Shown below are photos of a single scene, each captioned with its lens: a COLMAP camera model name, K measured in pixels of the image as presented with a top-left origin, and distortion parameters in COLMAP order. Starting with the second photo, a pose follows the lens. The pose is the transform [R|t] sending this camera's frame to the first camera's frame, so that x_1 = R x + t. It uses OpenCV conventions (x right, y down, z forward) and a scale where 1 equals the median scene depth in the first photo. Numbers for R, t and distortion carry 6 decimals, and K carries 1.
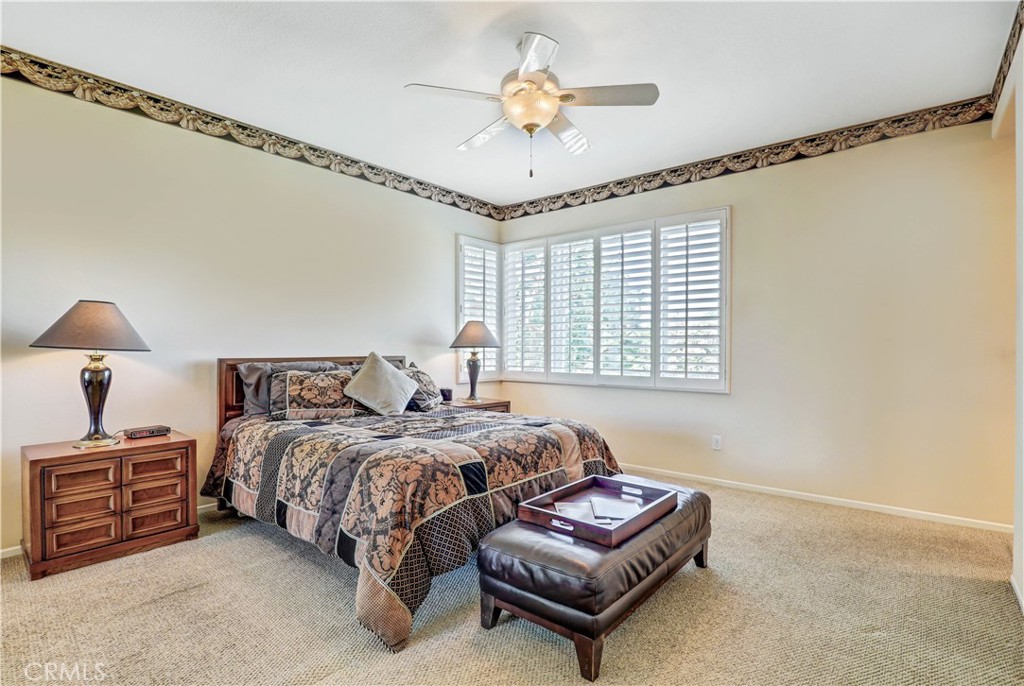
lens RADIAL K [[478.8, 0, 519.1], [0, 478.8, 342.5], [0, 0, 1]] dist [-0.029119, 0.003390]
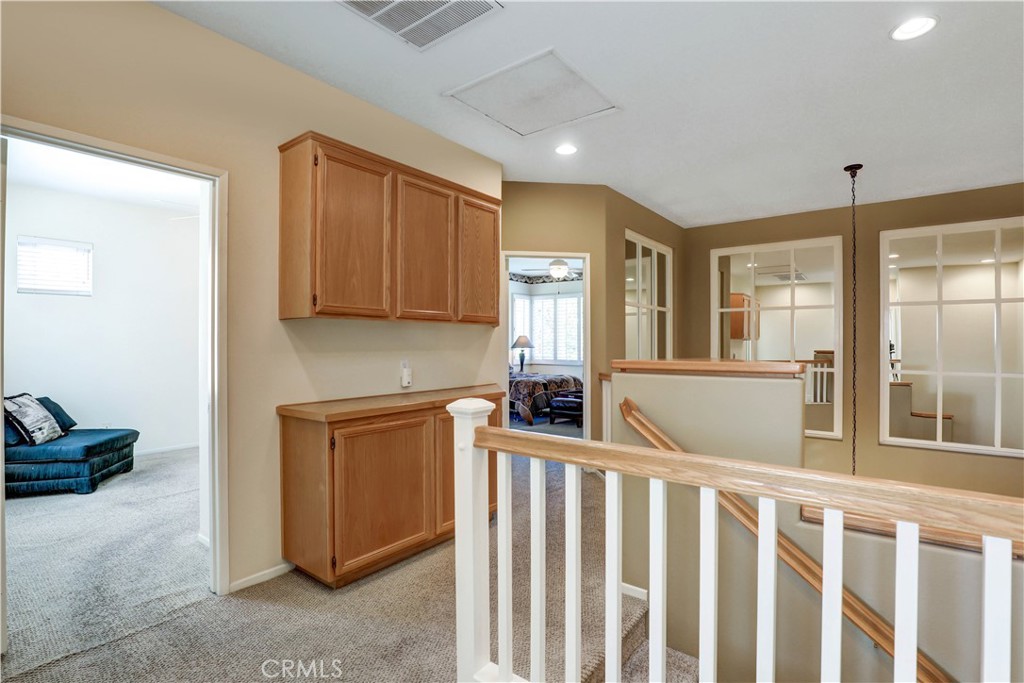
lens RADIAL K [[478.8, 0, 519.0], [0, 478.8, 344.5], [0, 0, 1]] dist [-0.029119, 0.003390]
pose [[0.999137, -0.002813, 0.041441, -0.305657], [0.002313, 0.999924, 0.012127, -0.048708], [-0.041472, -0.012021, 0.999067, -1.765065]]
